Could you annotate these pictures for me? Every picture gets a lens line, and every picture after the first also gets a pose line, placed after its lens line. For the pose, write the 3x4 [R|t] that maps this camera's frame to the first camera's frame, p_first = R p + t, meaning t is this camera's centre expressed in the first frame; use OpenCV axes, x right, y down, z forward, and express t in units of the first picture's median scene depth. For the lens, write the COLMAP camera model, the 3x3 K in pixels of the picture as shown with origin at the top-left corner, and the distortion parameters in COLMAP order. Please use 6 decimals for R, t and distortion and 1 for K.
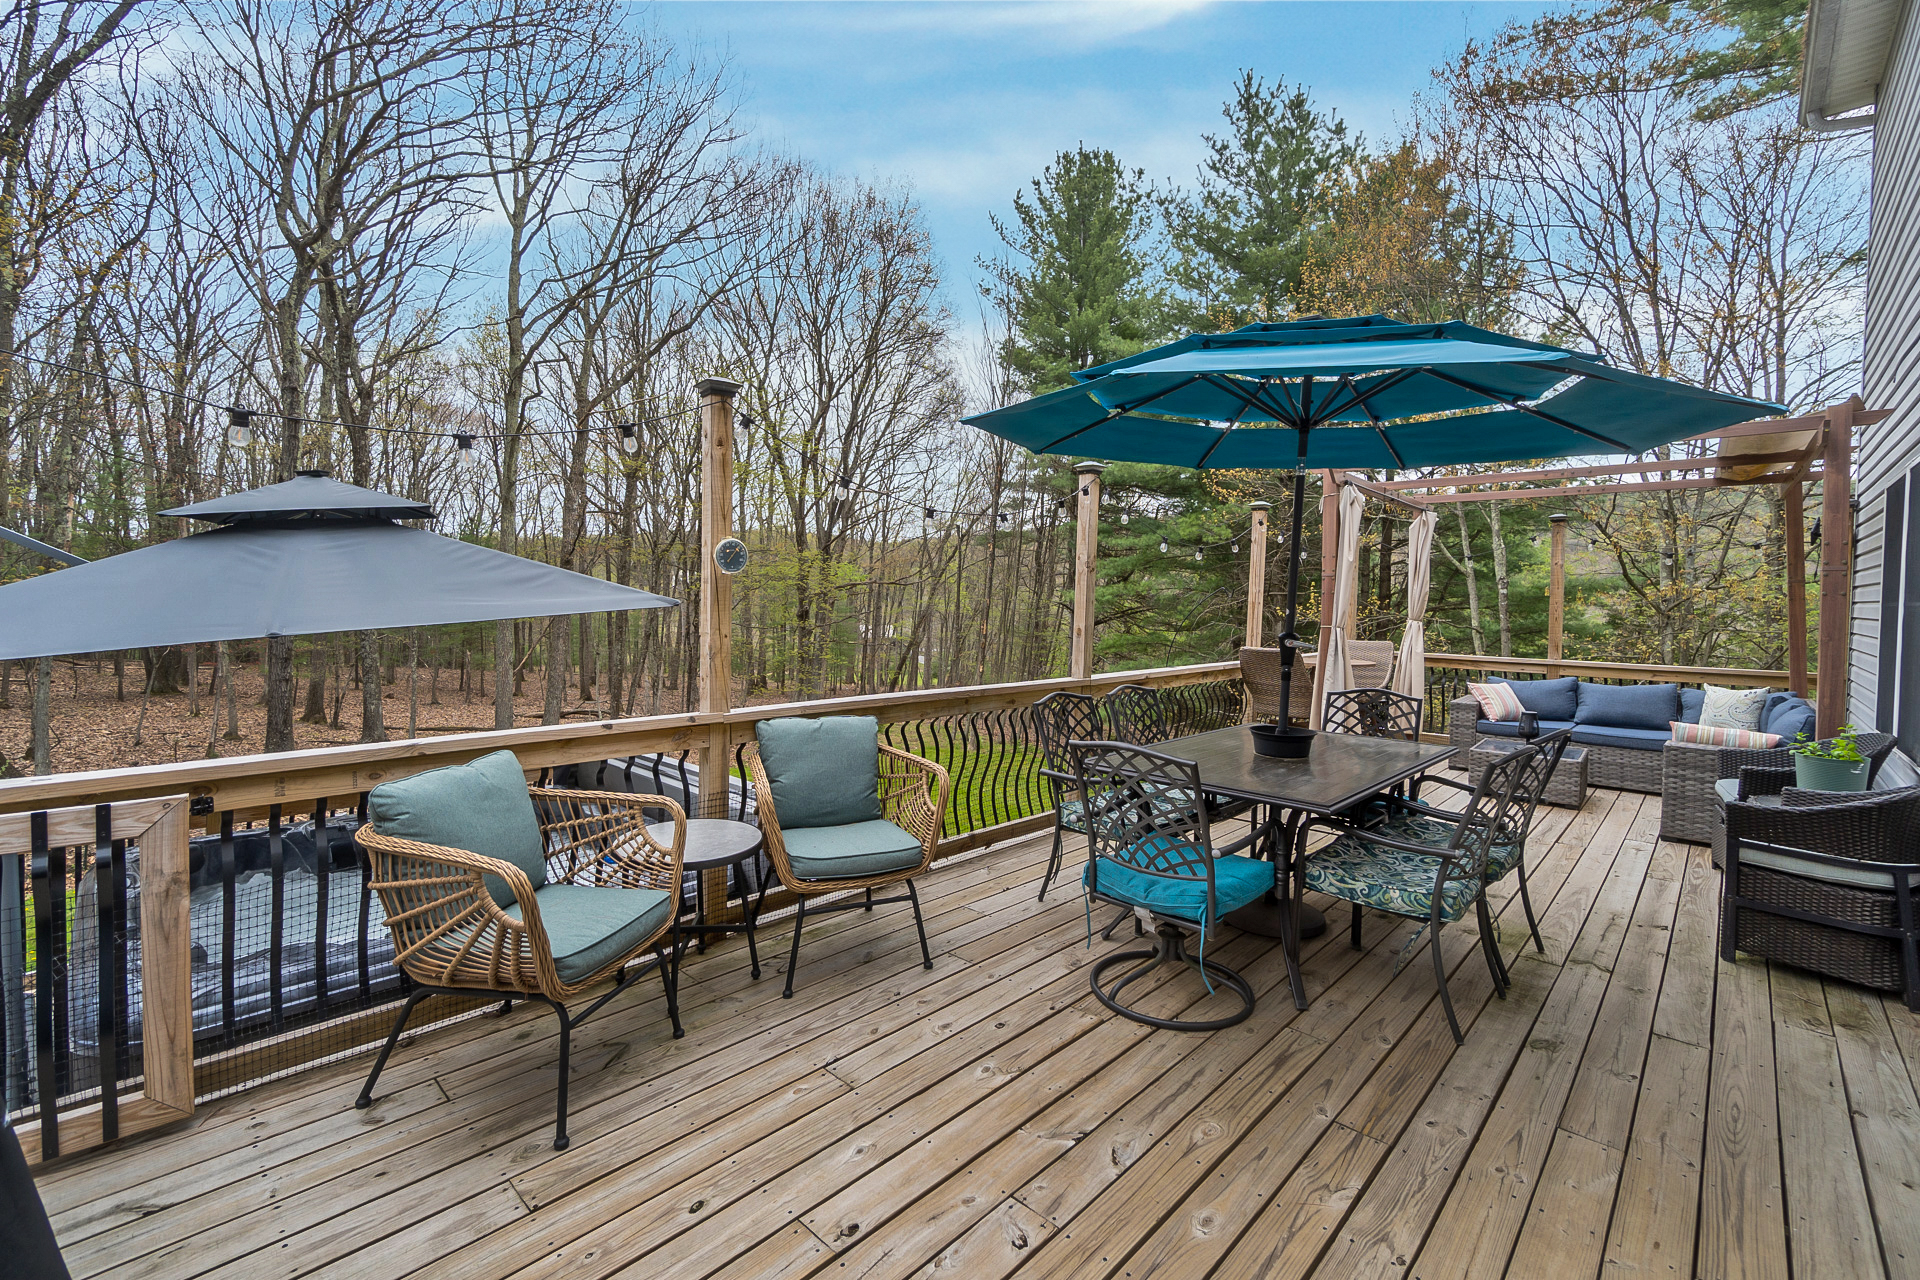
lens RADIAL K [[824.4, 0, 967.2], [0, 824.4, 622.4], [0, 0, 1]] dist [0.002113, 0.000281]
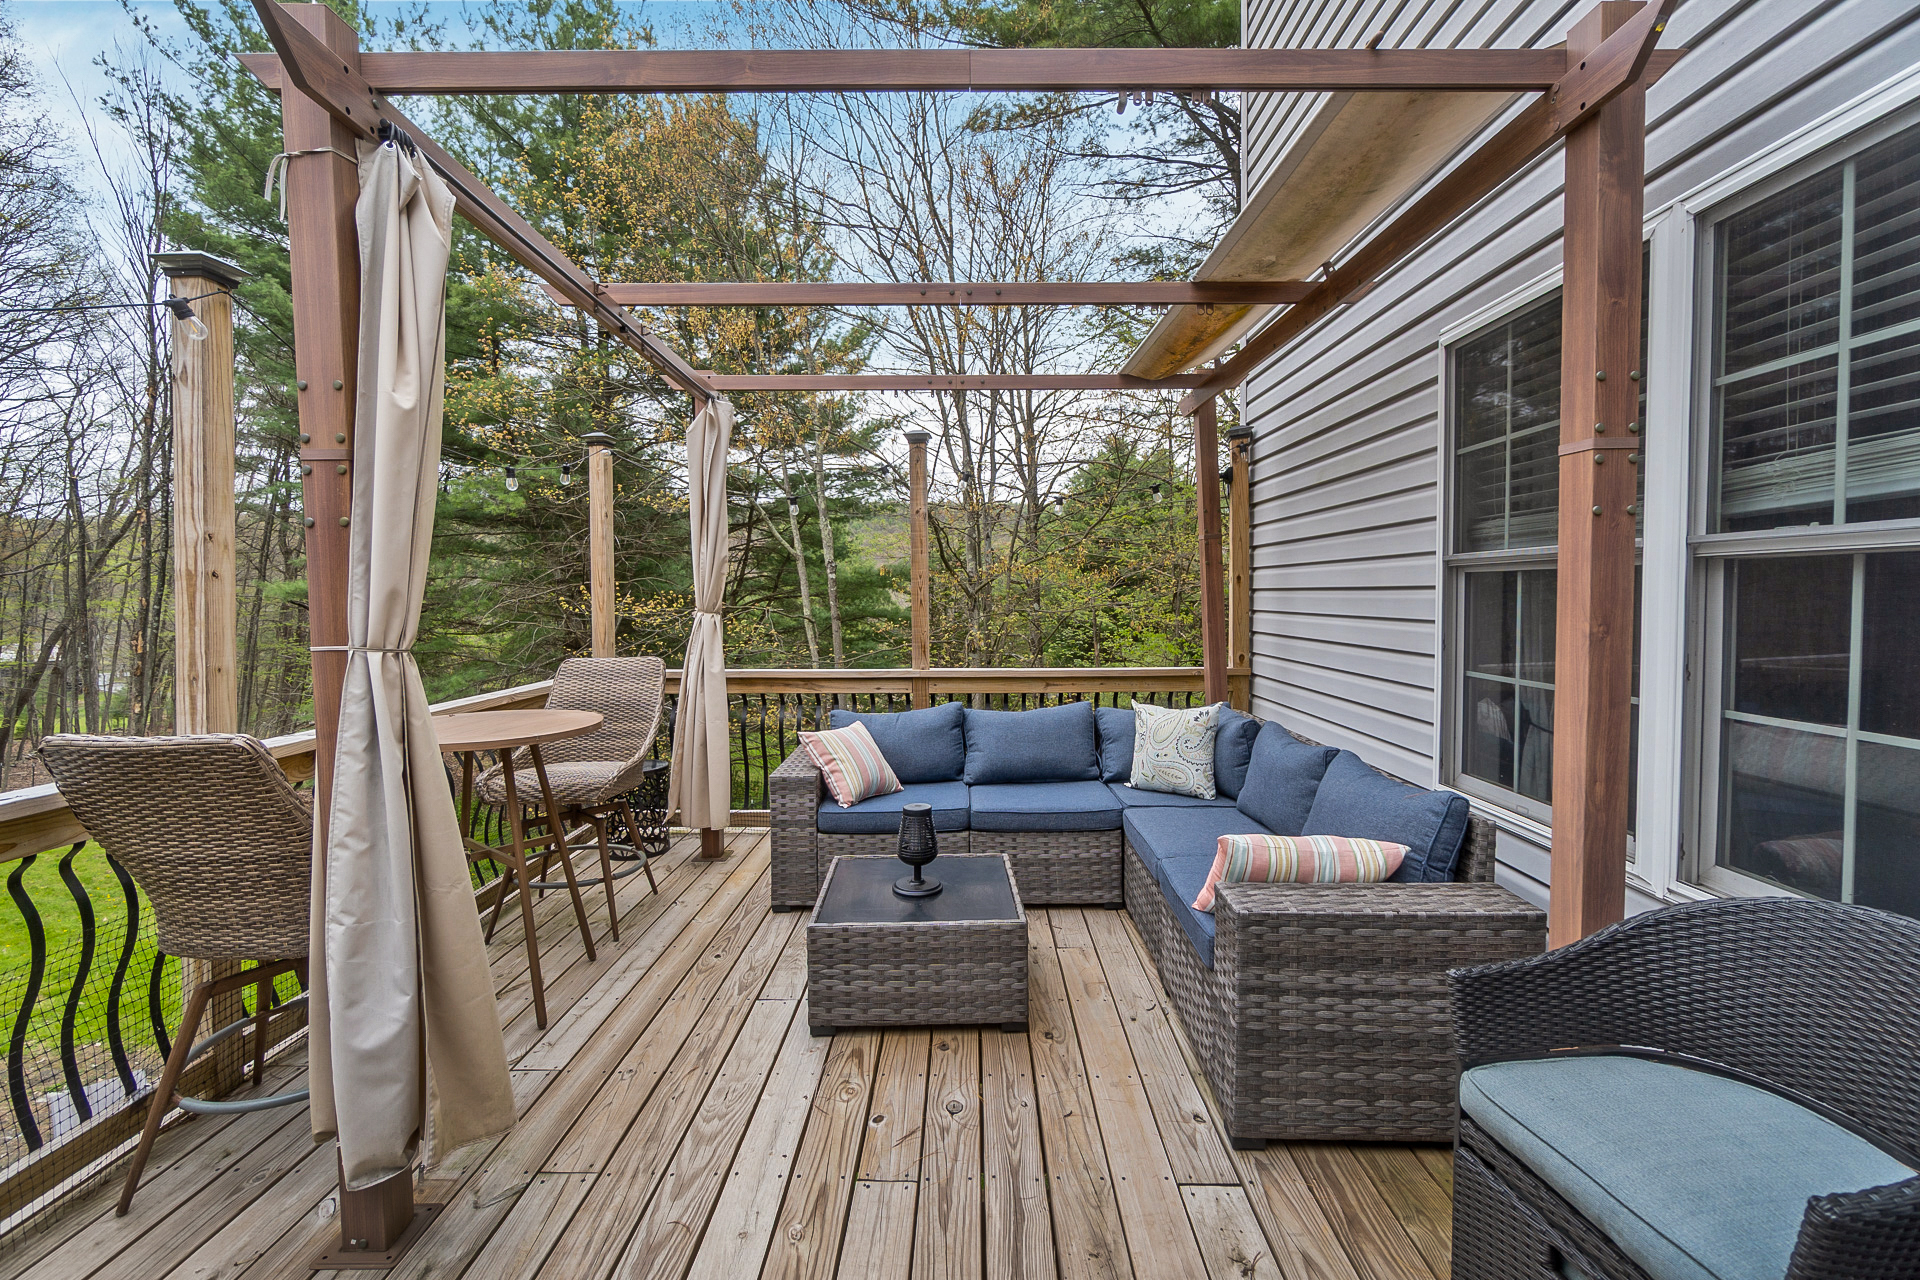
lens RADIAL K [[815.8, 0, 982.4], [0, 815.8, 625.3], [0, 0, 1]] dist [-0.010465, -0.000212]
pose [[0.721877, -0.043436, 0.690657, 0.412282], [0.035167, 0.999041, 0.026074, -0.001367], [-0.691128, 0.005466, 0.722712, 0.667521]]
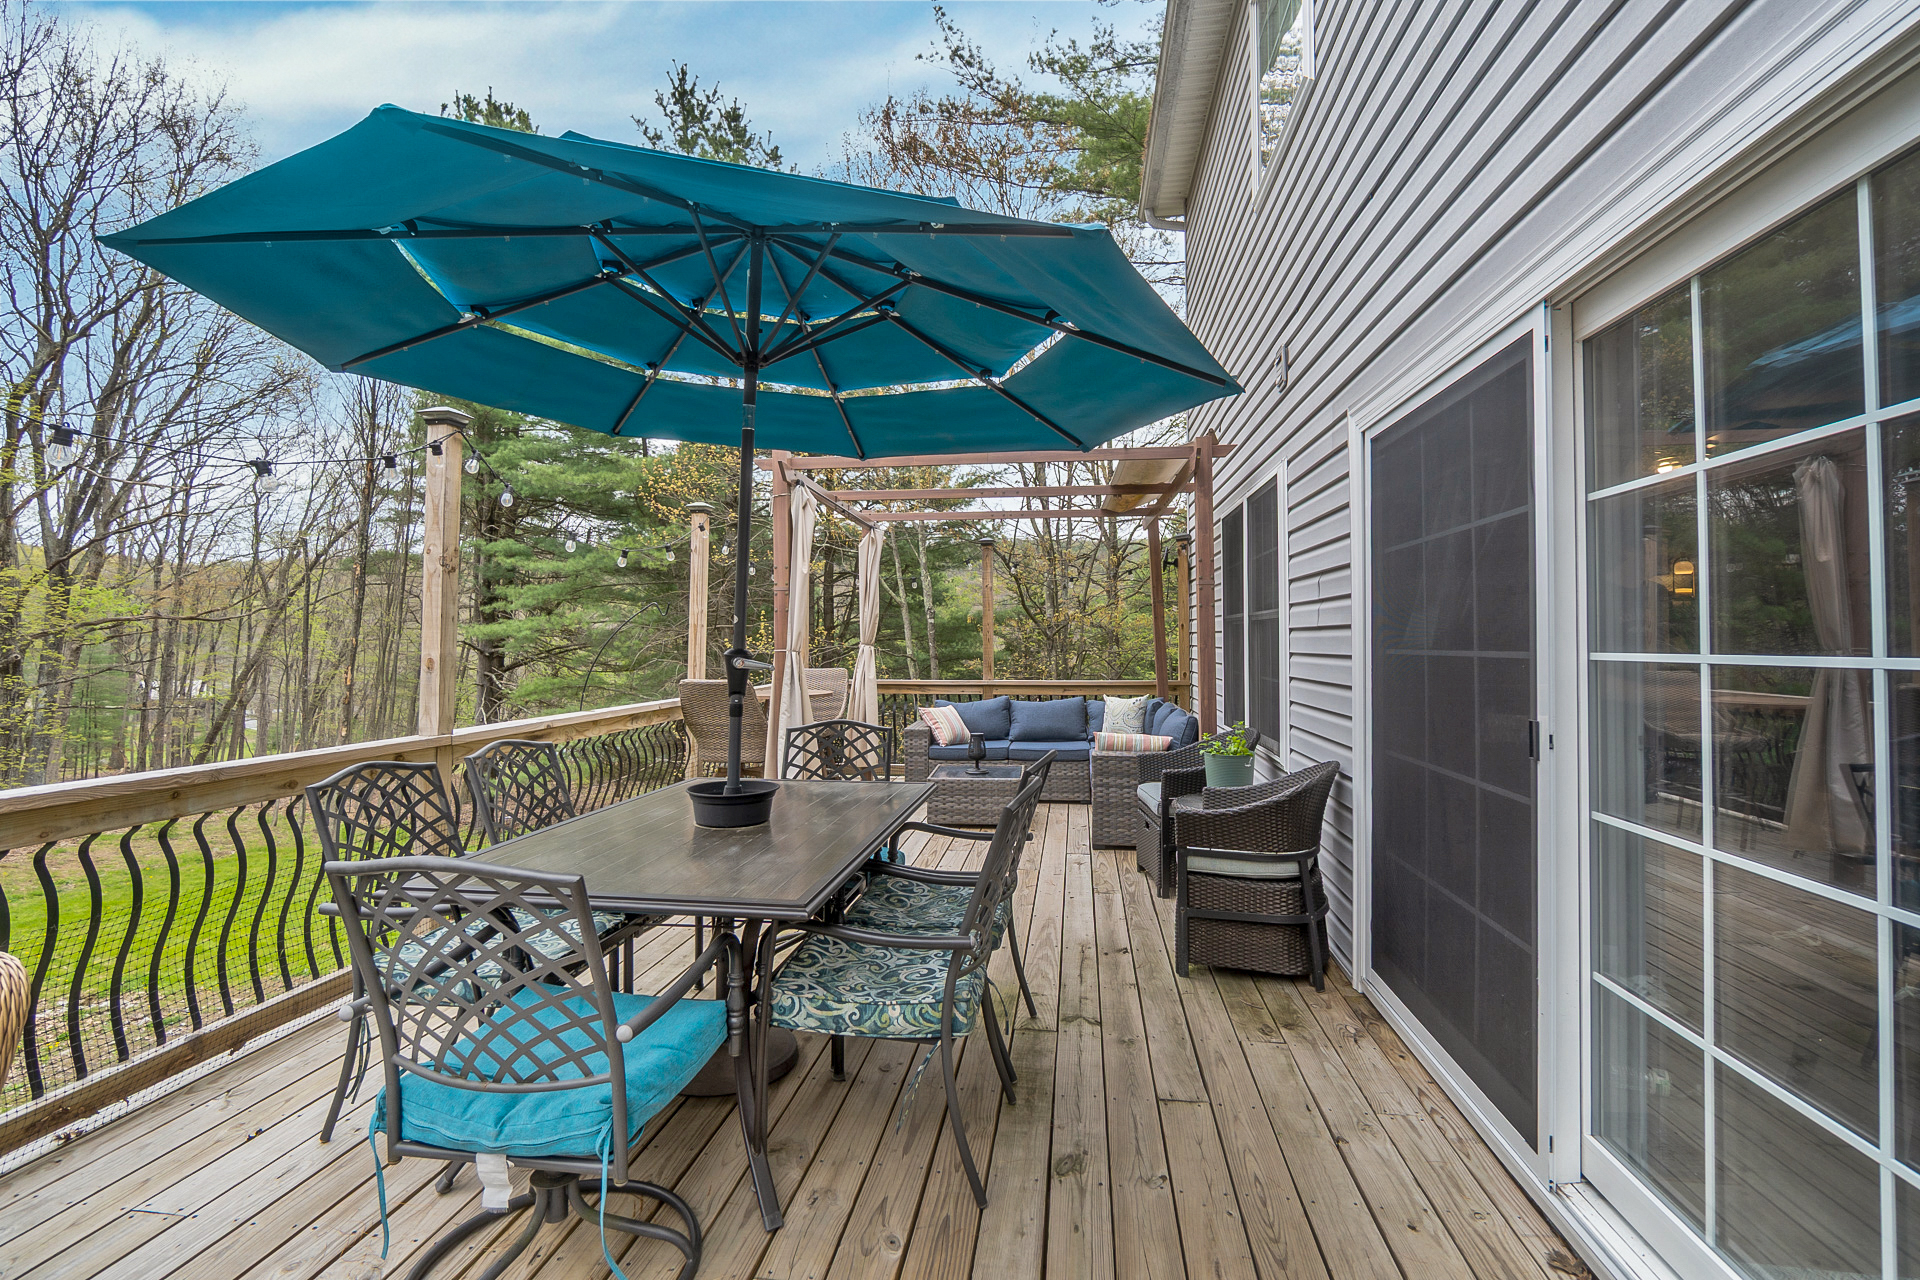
lens RADIAL K [[883.7, 0, 959.4], [0, 883.7, 629.8], [0, 0, 1]] dist [-0.013865, -0.000182]
pose [[0.814667, -0.010213, 0.579839, 0.063139], [0.031209, 0.999168, -0.026250, 0.013323], [-0.579088, 0.039481, 0.814308, 0.163286]]
